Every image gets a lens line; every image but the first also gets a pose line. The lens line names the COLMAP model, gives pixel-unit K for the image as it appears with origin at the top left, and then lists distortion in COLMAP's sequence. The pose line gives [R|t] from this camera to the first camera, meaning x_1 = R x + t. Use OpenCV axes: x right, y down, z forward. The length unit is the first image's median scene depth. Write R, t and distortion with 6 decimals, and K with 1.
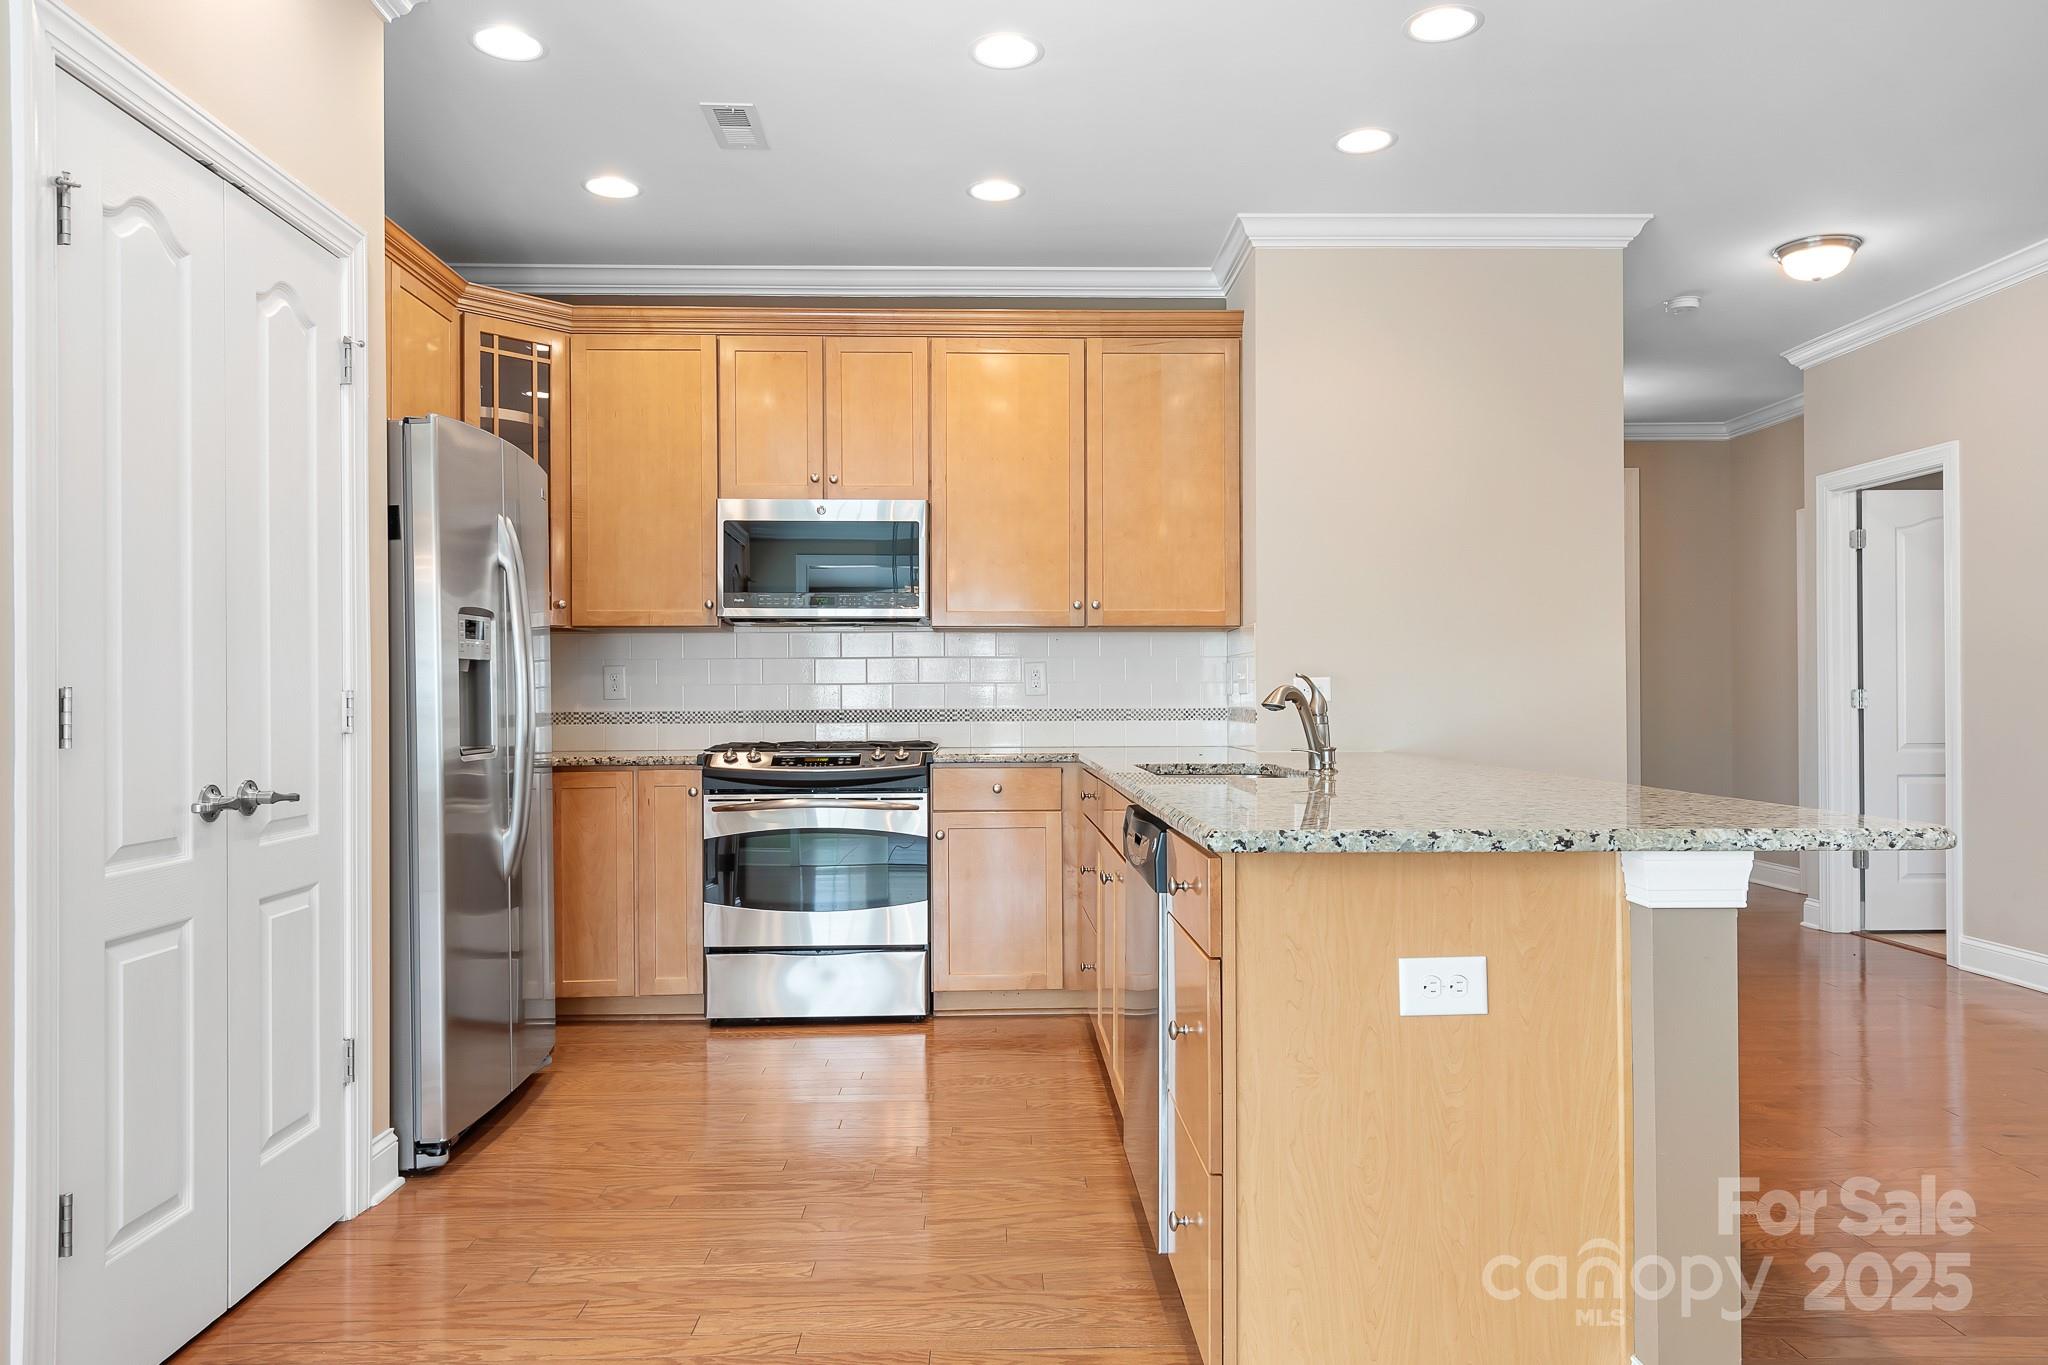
lens RADIAL K [[1406.5, 0, 1030.9], [0, 1406.5, 690.8], [0, 0, 1]] dist [0.005650, -0.002019]
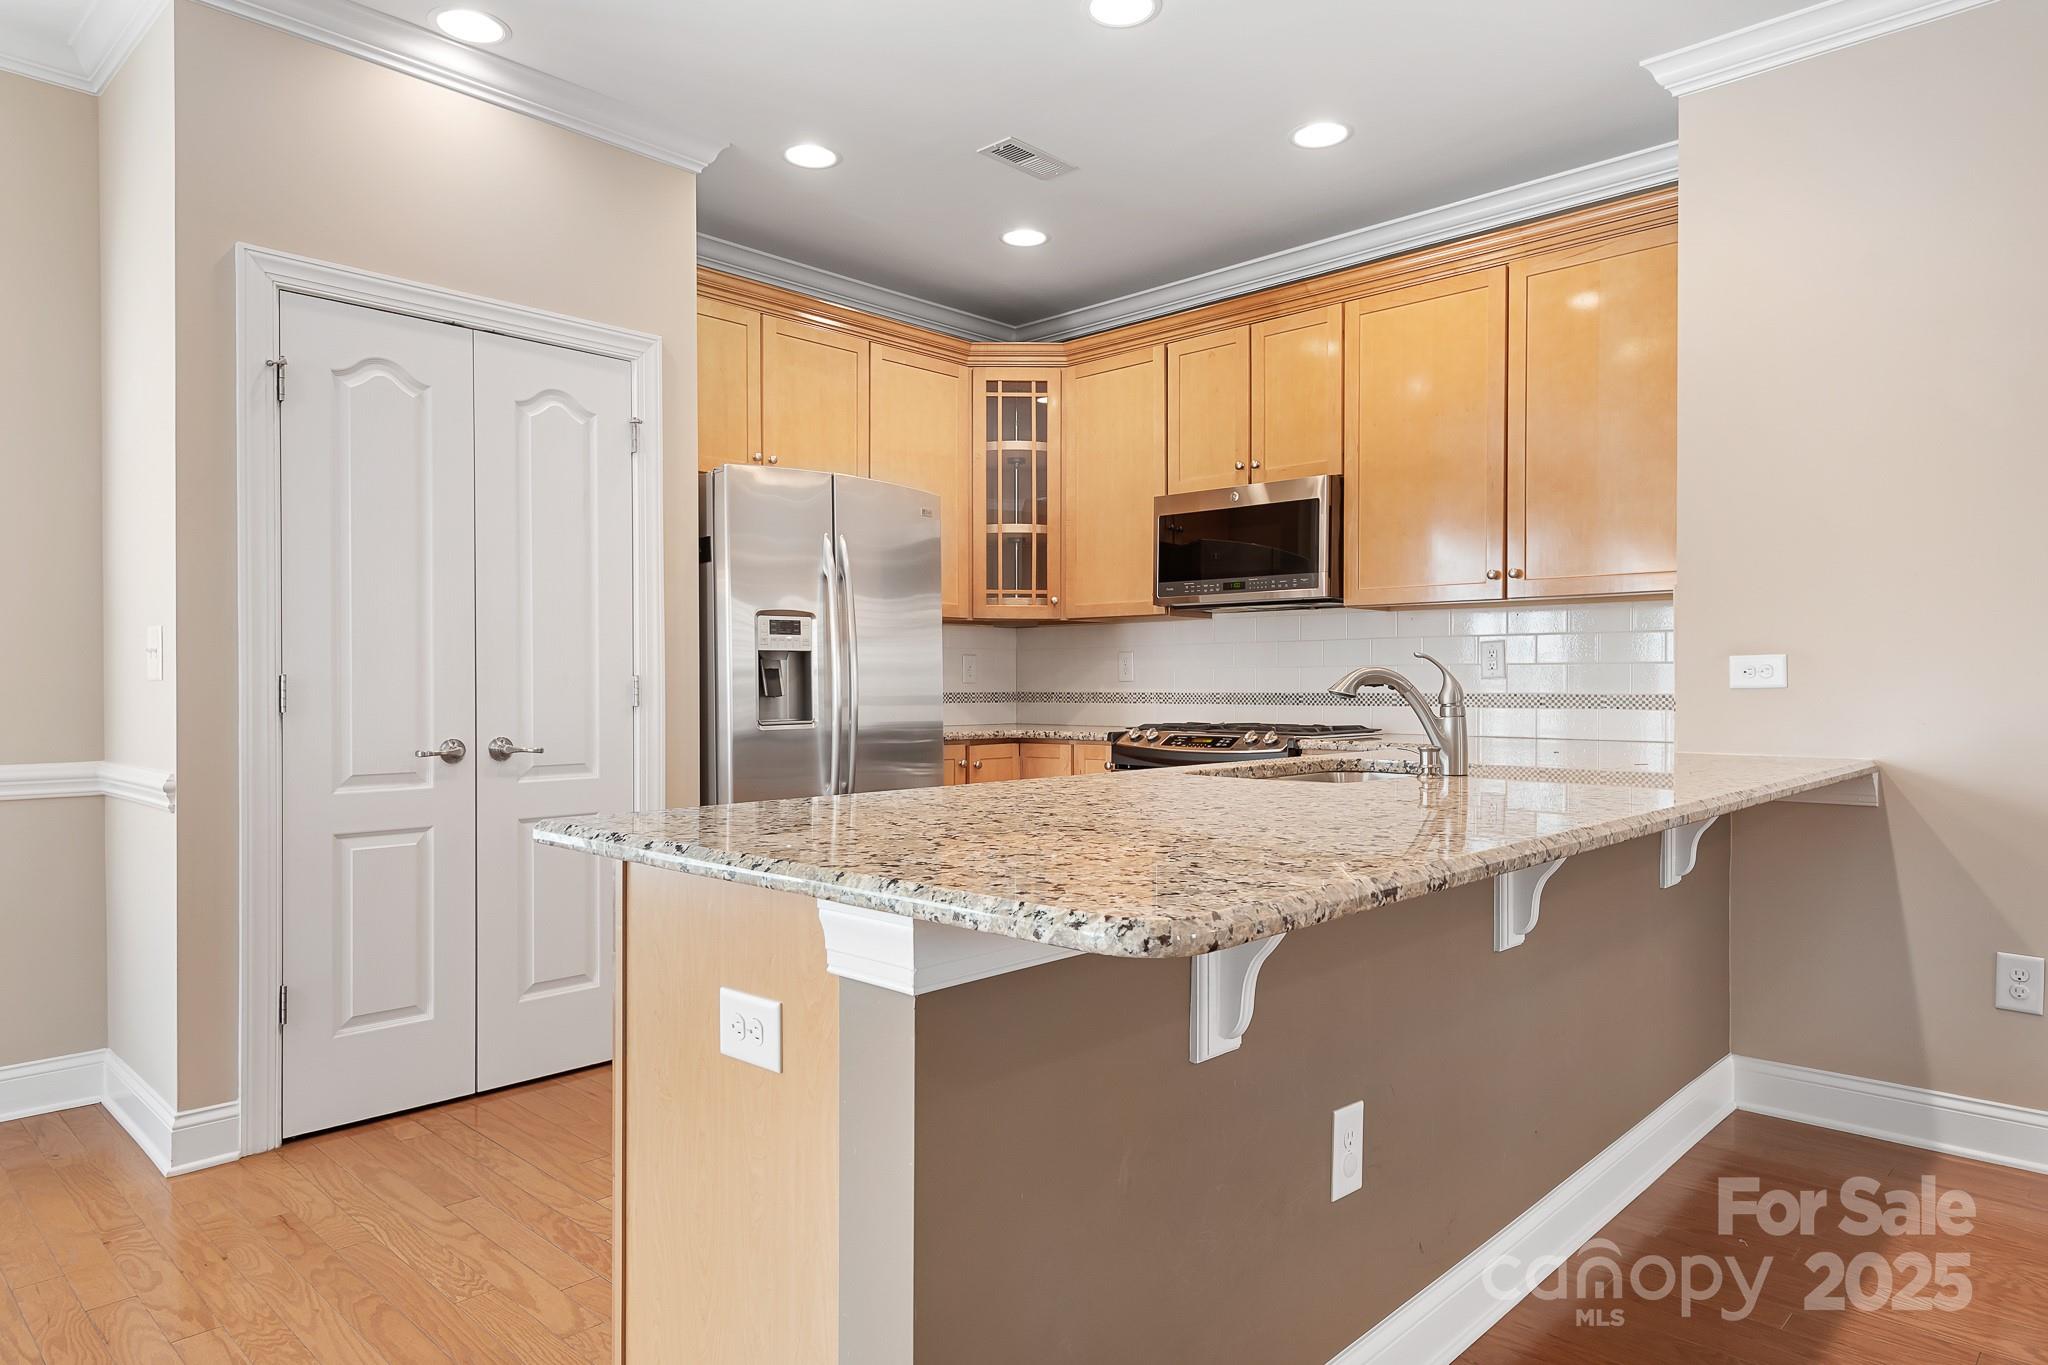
lens RADIAL K [[1251.6, 0, 1019.8], [0, 1251.6, 685.8], [0, 0, 1]] dist [0.022654, -0.000102]
pose [[0.694042, 0.005045, -0.719917, 0.434056], [0.002989, 0.999947, 0.009888, -0.000664], [0.719928, -0.009014, 0.693990, 0.275575]]
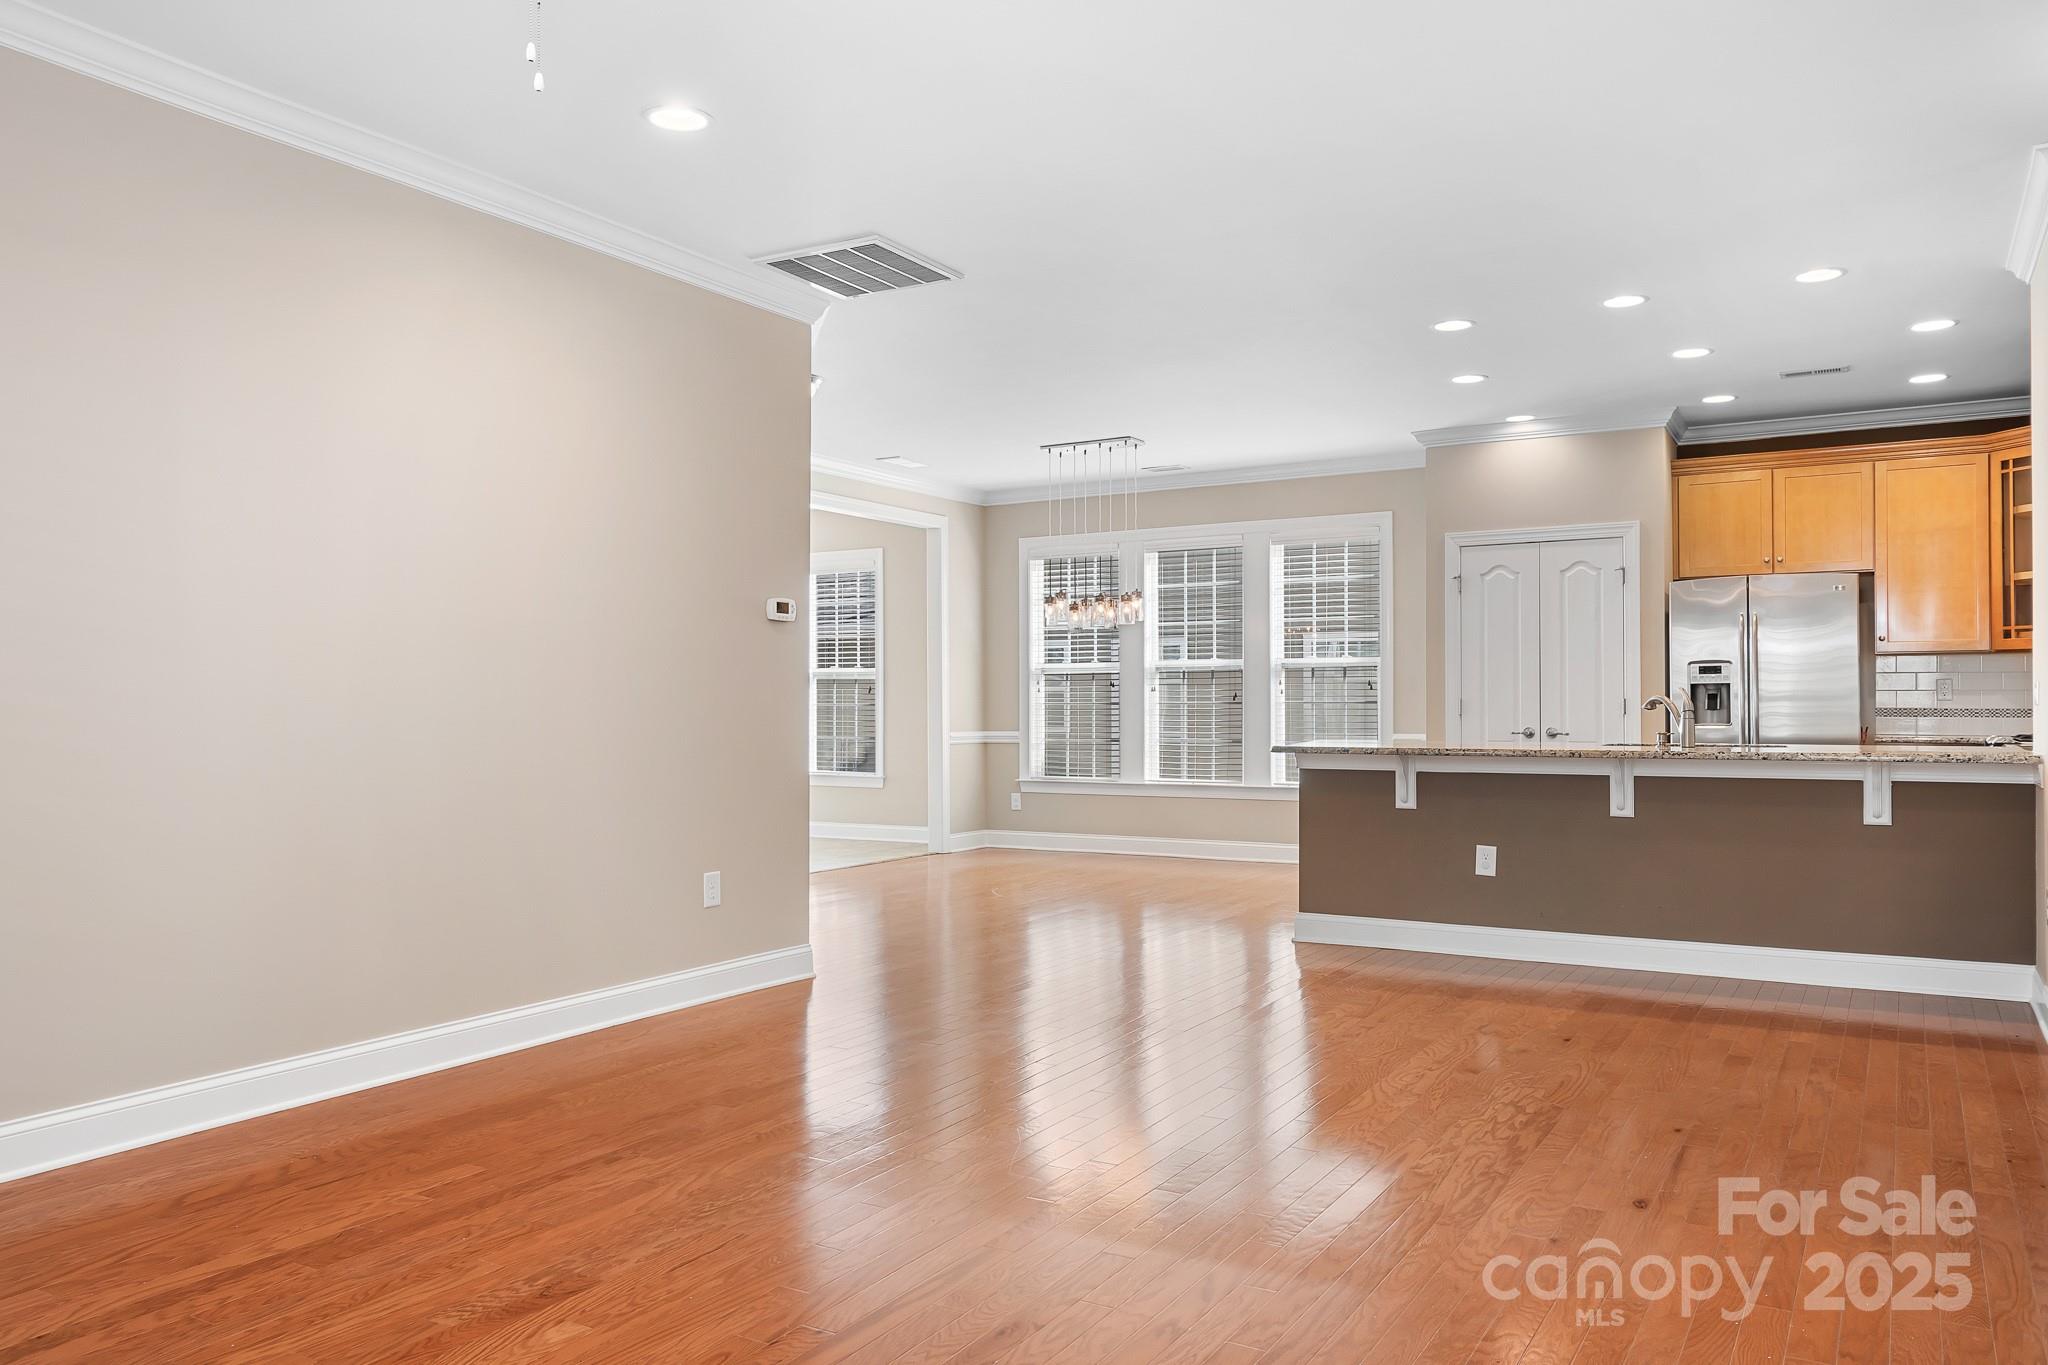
lens RADIAL K [[1439.8, 0, 1021.1], [0, 1439.8, 688.9], [0, 0, 1]] dist [0.005270, 0.000721]
pose [[-0.554853, 0.002885, -0.831943, 1.595386], [0.014479, 0.999876, -0.006189, -0.011488], [0.831822, -0.015480, -0.554826, 1.027301]]
